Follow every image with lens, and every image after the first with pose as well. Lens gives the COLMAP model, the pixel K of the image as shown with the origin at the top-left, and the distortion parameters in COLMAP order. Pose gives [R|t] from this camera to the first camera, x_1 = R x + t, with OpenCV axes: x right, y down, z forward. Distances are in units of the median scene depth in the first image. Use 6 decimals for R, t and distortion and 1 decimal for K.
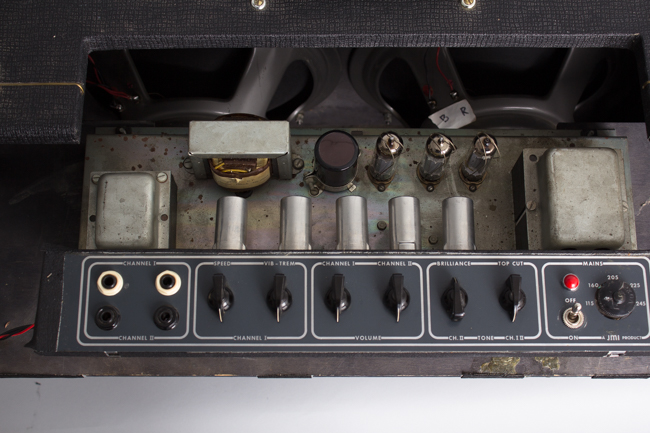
lens RADIAL K [[1112.0, 0, 357.4], [0, 1112.0, 216.5], [0, 0, 1]] dist [-0.037582, -0.074860]
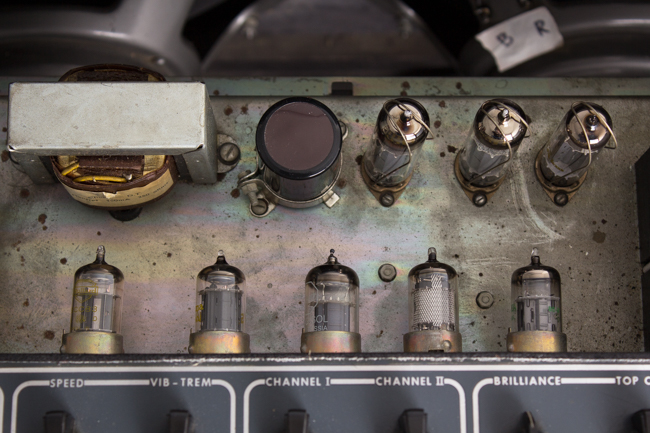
lens RADIAL K [[1554.3, 0, 344.8], [0, 1554.3, 216.3], [0, 0, 1]] dist [0.008723, 0.508278]
pose [[0.999875, 0.001697, -0.015717, 0.013850], [-0.000327, 0.996226, 0.086799, -0.085979], [0.015805, -0.086783, 0.996102, 0.280335]]
